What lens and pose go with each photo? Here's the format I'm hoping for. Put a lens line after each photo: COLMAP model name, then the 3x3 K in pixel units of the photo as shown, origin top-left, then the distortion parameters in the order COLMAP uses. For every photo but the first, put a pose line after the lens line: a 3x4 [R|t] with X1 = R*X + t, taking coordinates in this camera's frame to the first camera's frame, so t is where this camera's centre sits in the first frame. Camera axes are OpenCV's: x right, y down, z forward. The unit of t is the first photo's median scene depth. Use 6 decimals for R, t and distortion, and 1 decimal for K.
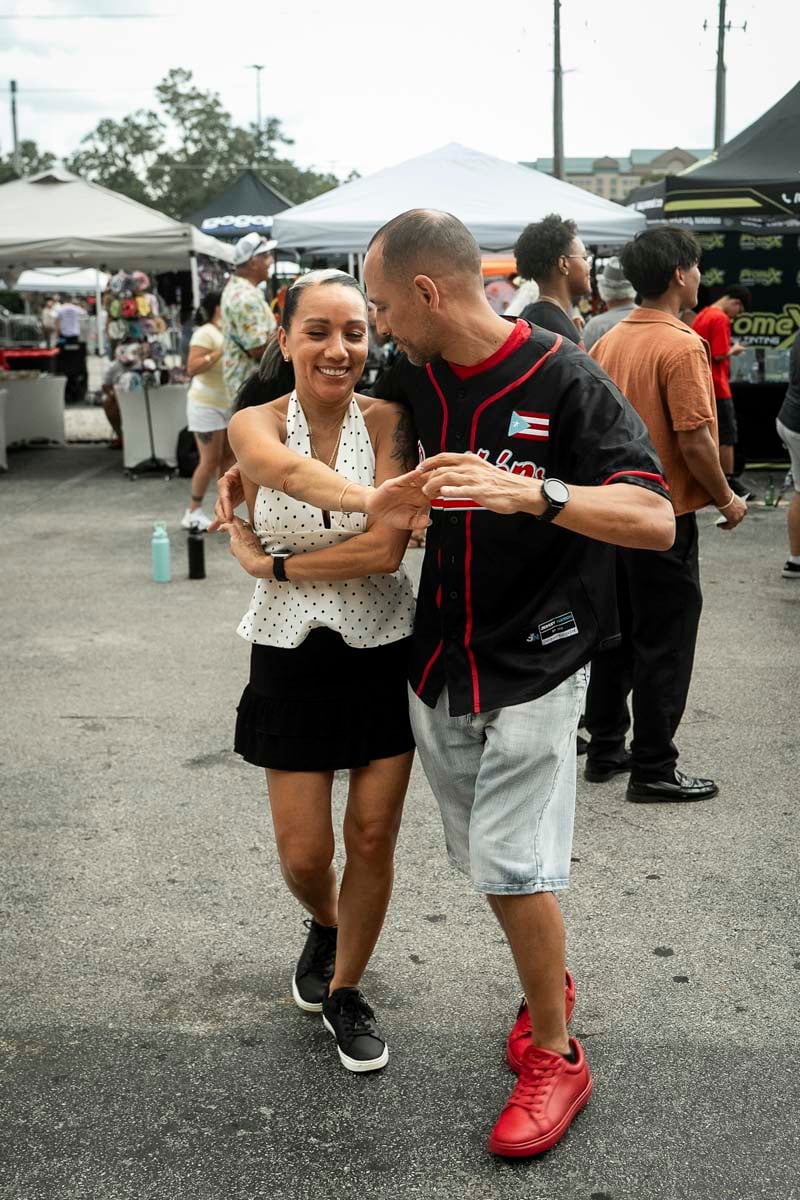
lens RADIAL K [[1464.0, 0, 400.0], [0, 1464.0, 600.0], [0, 0, 1]] dist [-0.039608, 0.037208]
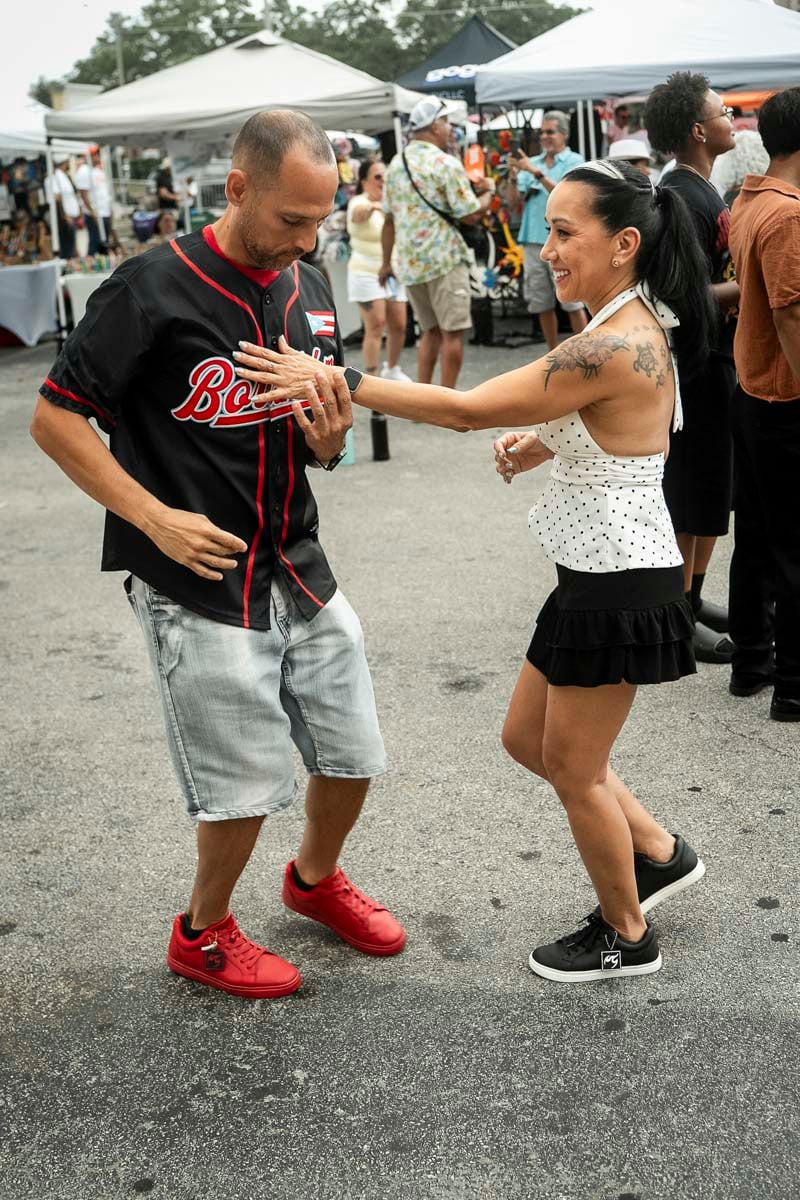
lens RADIAL K [[1464.0, 0, 400.0], [0, 1464.0, 600.0], [0, 0, 1]] dist [-0.039608, 0.037208]
pose [[0.984342, -0.003673, -0.176232, 0.130364], [0.021189, 0.994999, 0.097614, -0.047983], [0.174992, -0.099820, 0.979497, 0.093018]]
